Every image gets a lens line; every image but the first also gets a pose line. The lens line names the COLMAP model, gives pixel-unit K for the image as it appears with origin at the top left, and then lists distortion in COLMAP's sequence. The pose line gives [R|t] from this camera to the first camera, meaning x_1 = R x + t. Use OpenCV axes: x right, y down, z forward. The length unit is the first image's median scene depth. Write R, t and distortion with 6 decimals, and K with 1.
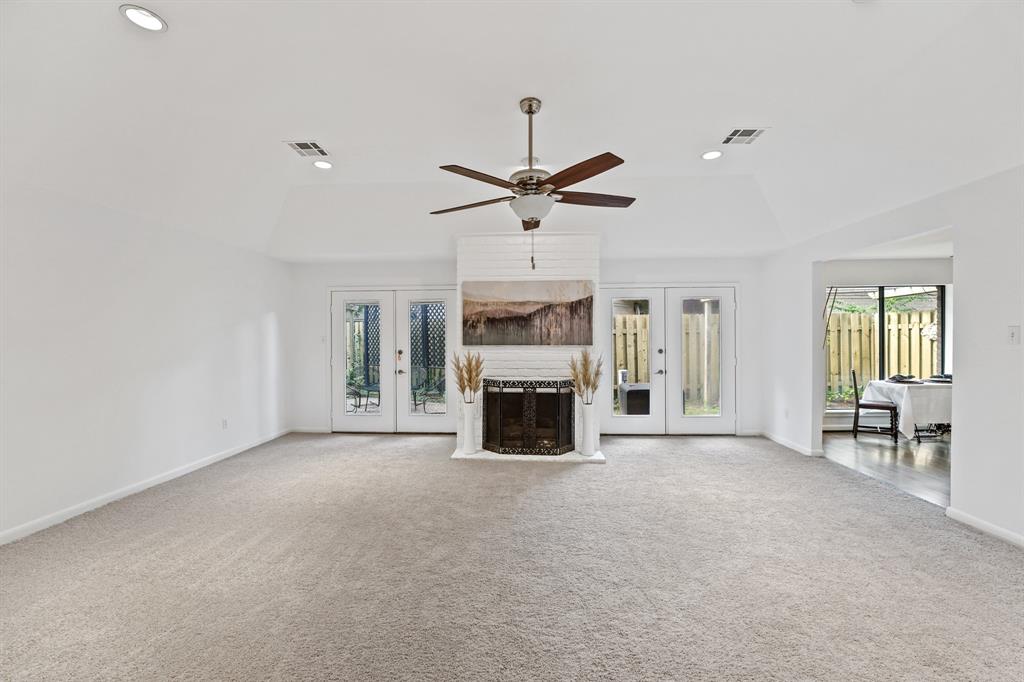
lens RADIAL K [[419.4, 0, 505.0], [0, 419.4, 341.2], [0, 0, 1]] dist [-0.002639, -0.000466]
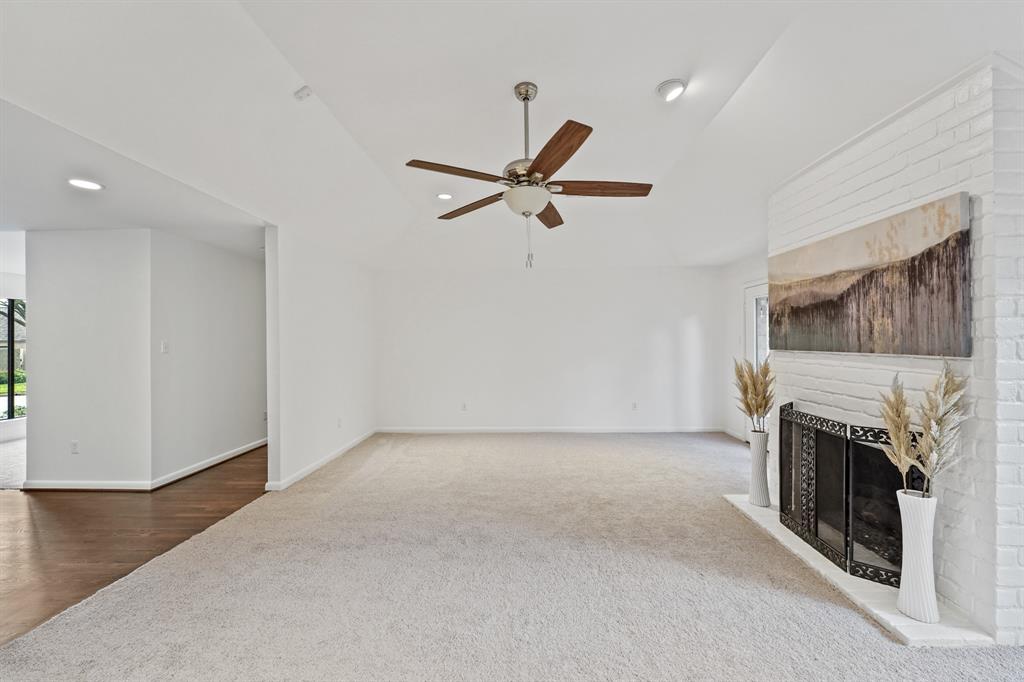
lens RADIAL K [[419.4, 0, 517.3], [0, 419.4, 342.5], [0, 0, 1]] dist [-0.002639, -0.000466]
pose [[0.027986, 0.004563, -0.999598, 0.589433], [0.003568, 0.999983, 0.004665, -0.007090], [0.999602, -0.003697, 0.027969, 0.565599]]
